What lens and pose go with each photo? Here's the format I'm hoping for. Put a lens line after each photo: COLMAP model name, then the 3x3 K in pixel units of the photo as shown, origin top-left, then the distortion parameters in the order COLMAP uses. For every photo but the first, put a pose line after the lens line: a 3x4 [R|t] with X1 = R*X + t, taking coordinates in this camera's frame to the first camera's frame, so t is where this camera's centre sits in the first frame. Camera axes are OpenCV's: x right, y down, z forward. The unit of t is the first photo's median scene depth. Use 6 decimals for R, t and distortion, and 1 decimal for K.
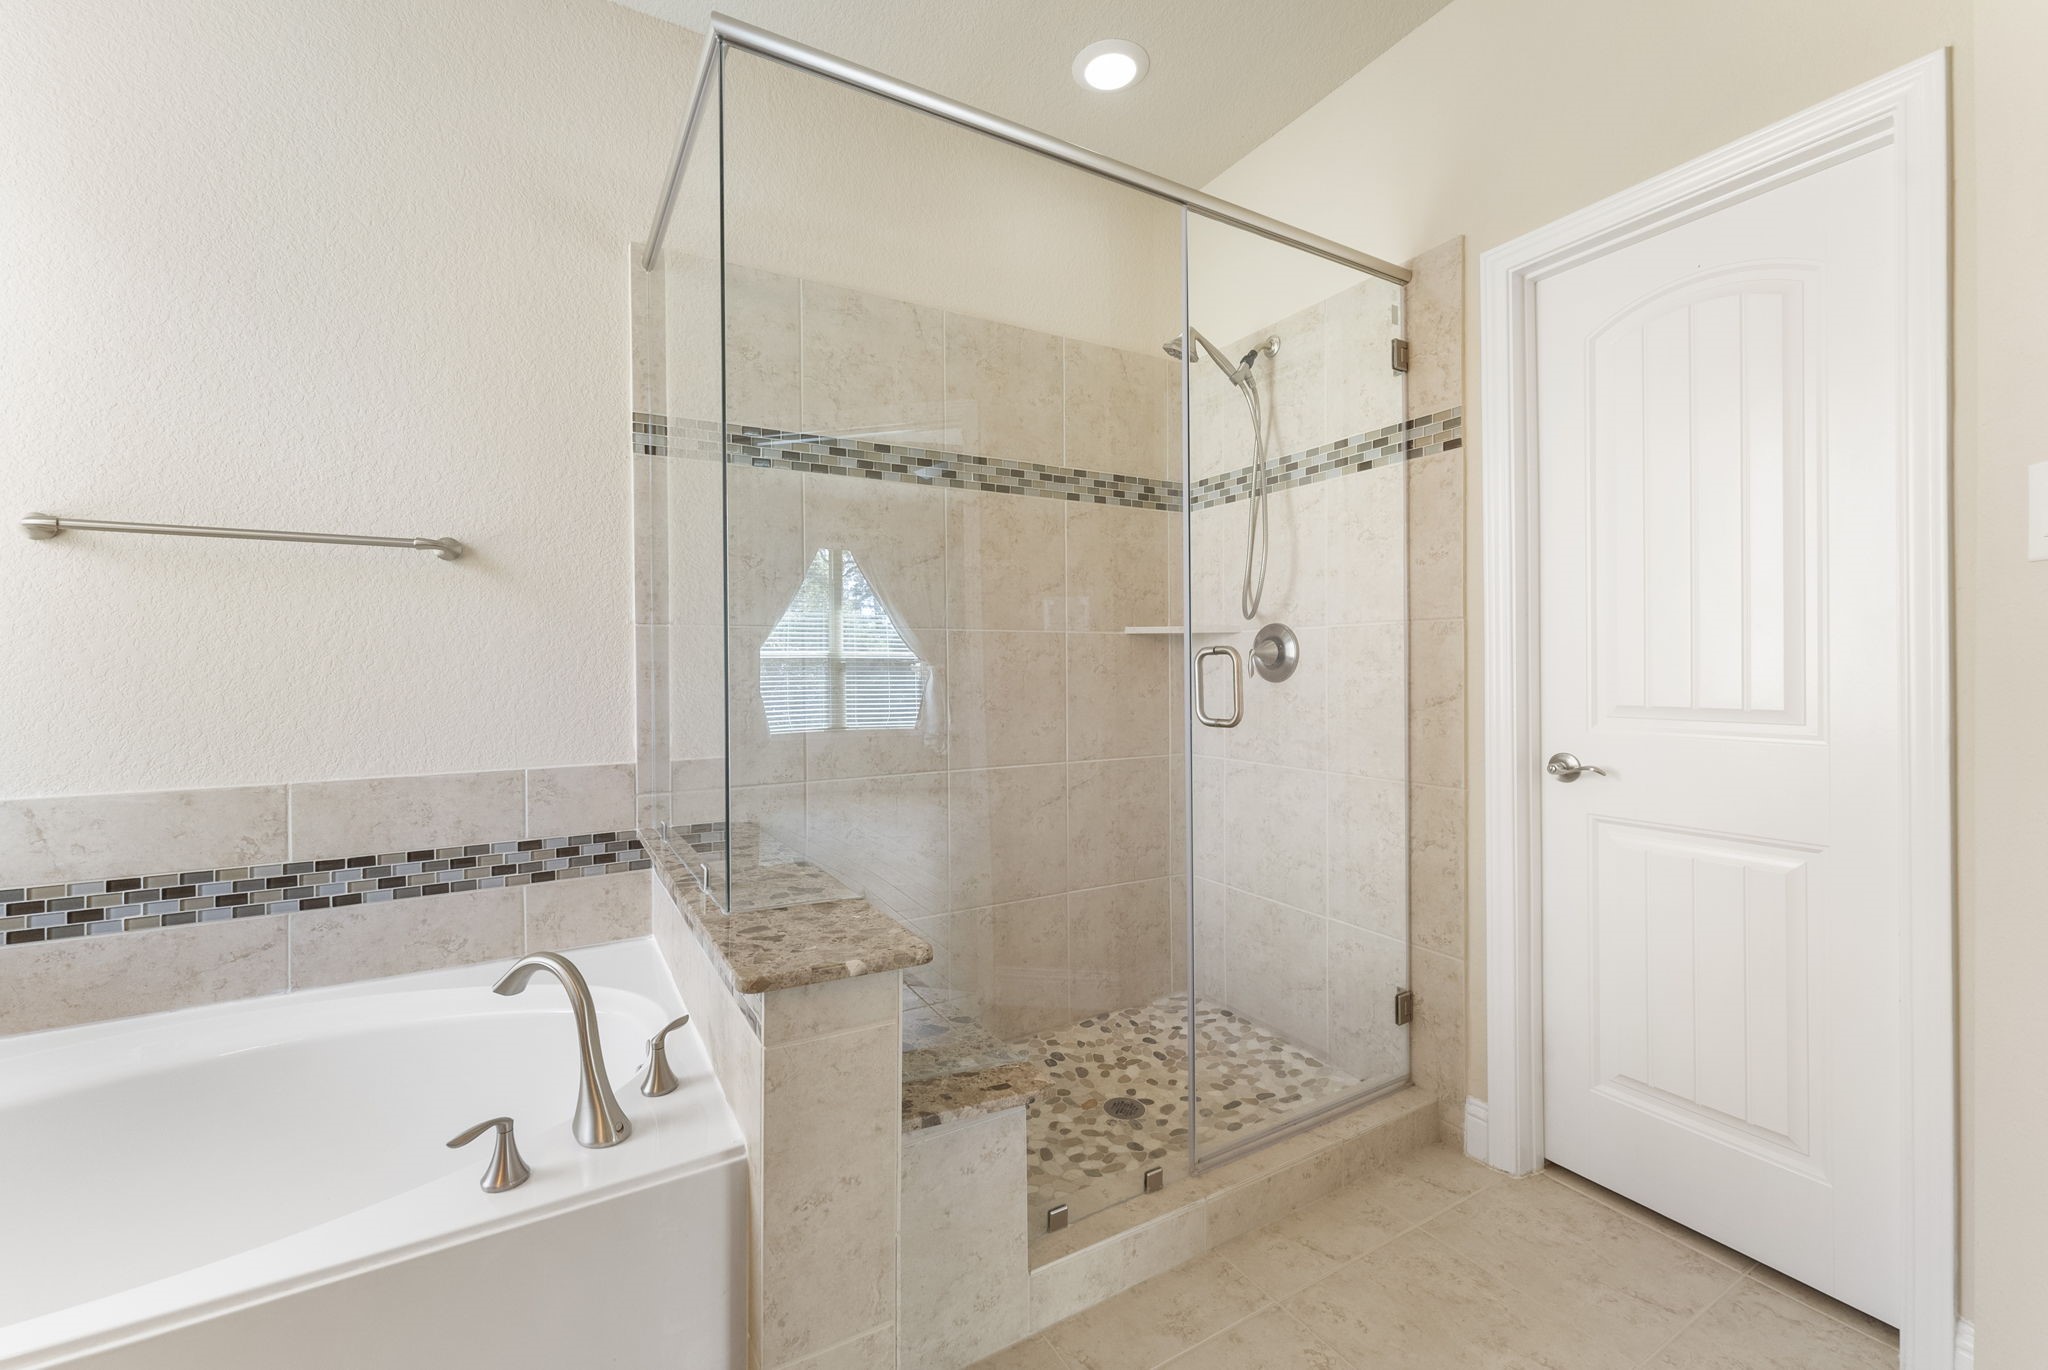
lens RADIAL K [[840.2, 0, 1026.2], [0, 840.2, 670.2], [0, 0, 1]] dist [0.001199, -0.000311]
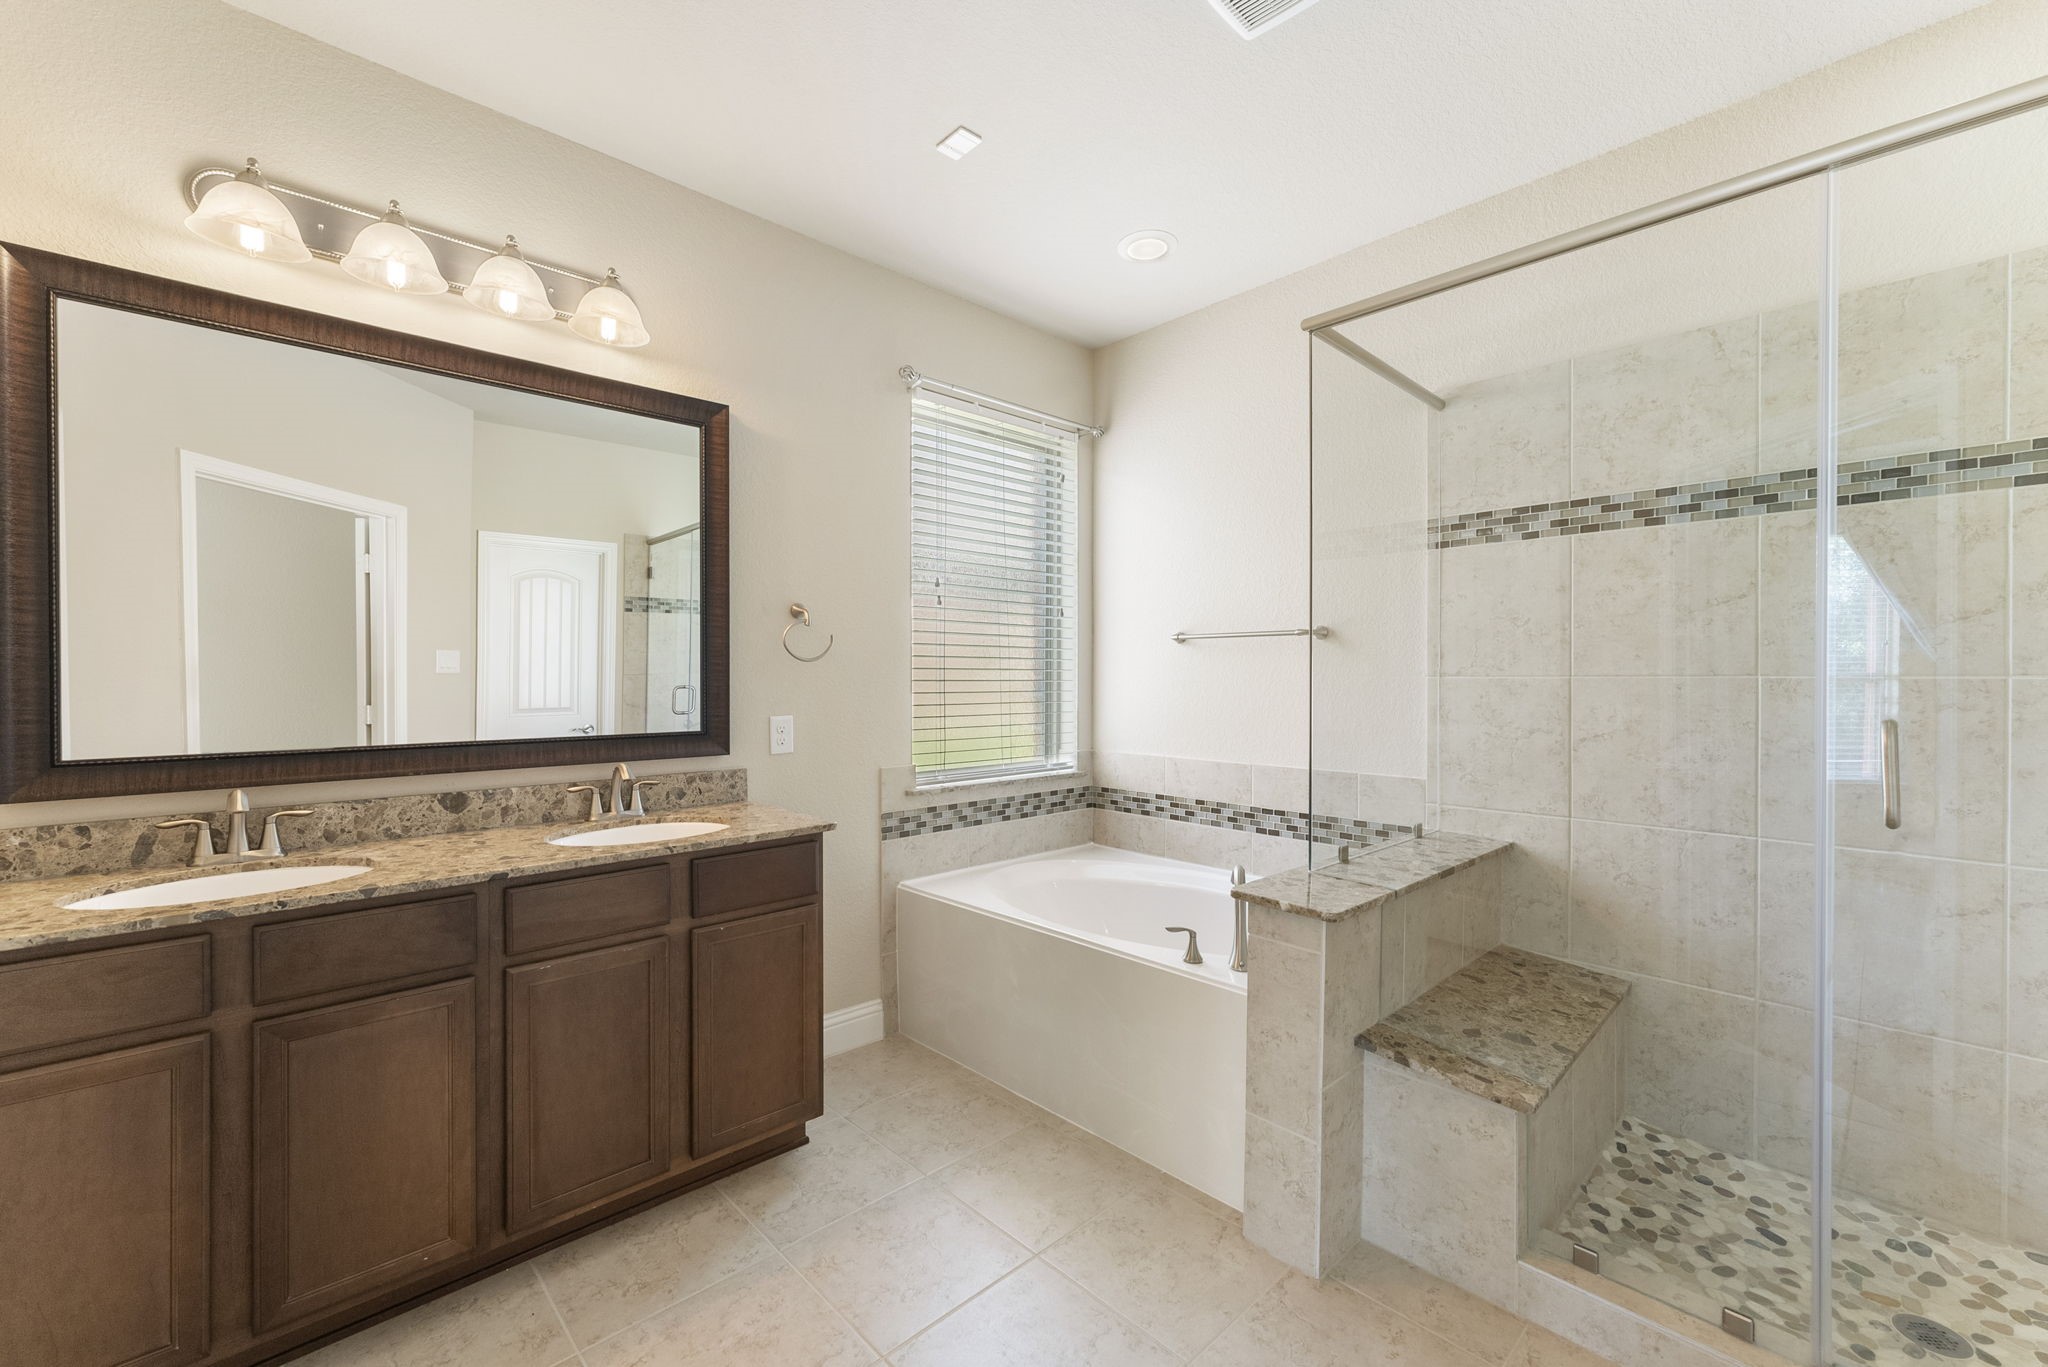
lens RADIAL K [[840.2, 0, 1027.2], [0, 840.2, 680.9], [0, 0, 1]] dist [0.001199, -0.000311]
pose [[0.227692, 0.011858, -0.973661, 0.680477], [-0.008530, 0.999912, 0.010183, -0.053944], [0.973696, 0.005986, 0.227773, 0.063372]]
